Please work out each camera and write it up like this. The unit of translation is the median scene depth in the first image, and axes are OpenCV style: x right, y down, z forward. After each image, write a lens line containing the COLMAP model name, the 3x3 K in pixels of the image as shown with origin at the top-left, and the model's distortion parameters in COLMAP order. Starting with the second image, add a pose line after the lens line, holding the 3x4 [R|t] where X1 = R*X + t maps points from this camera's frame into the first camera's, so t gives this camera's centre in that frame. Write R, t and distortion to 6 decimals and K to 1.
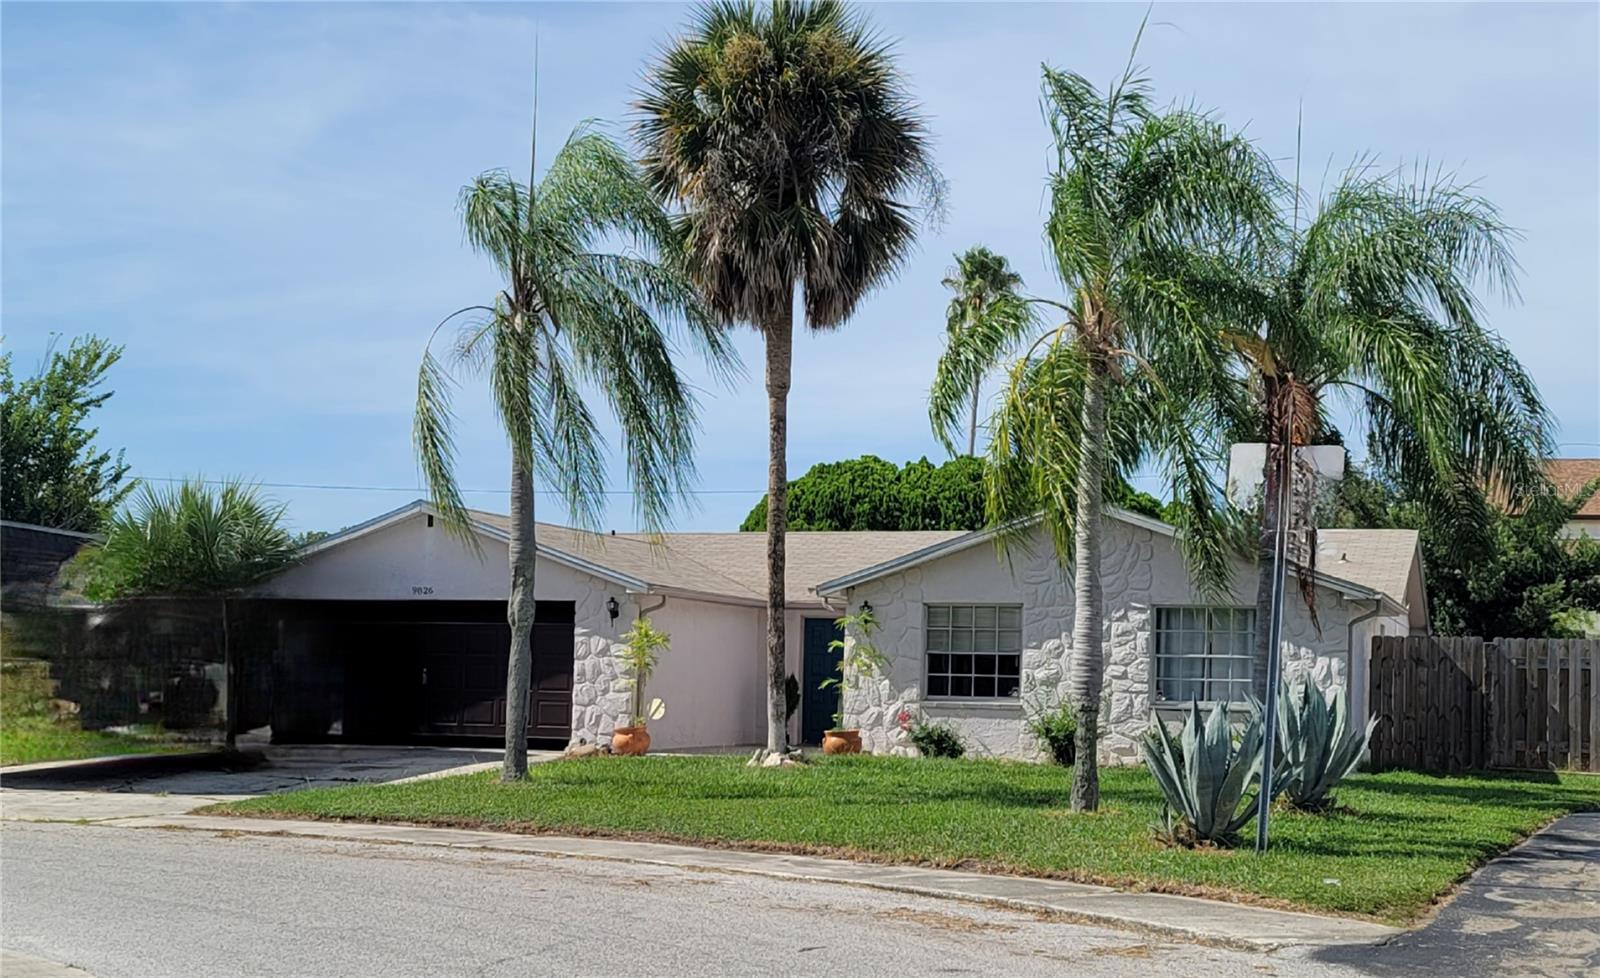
lens RADIAL K [[3481.0, 0, 799.3], [0, 3481.0, 489.5], [0, 0, 1]] dist [0.151669, 0.000000]
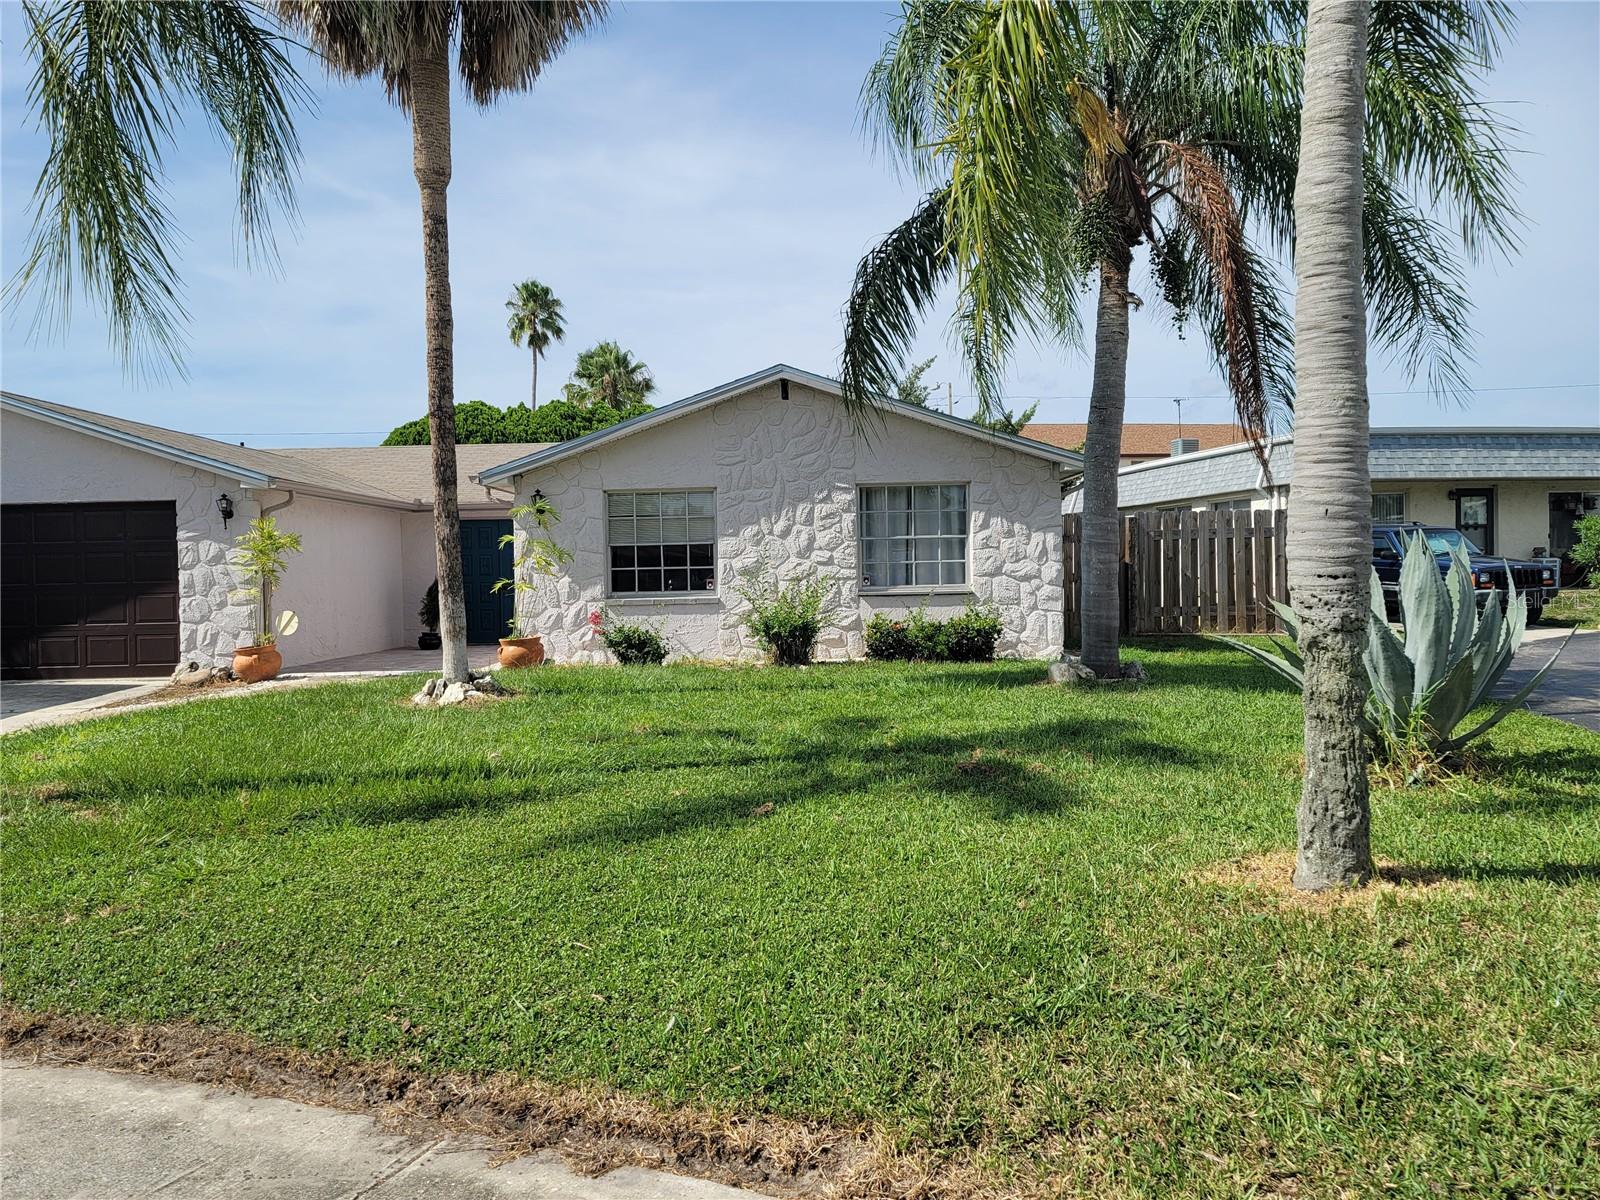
lens RADIAL K [[1196.2, 0, 793.9], [0, 1196.2, 593.3], [0, 0, 1]] dist [0.036508, -0.005859]
pose [[0.945633, -0.047827, 0.321701, -0.018523], [0.024140, 0.996722, 0.077223, 0.036642], [-0.324339, -0.065258, 0.943687, 0.694575]]
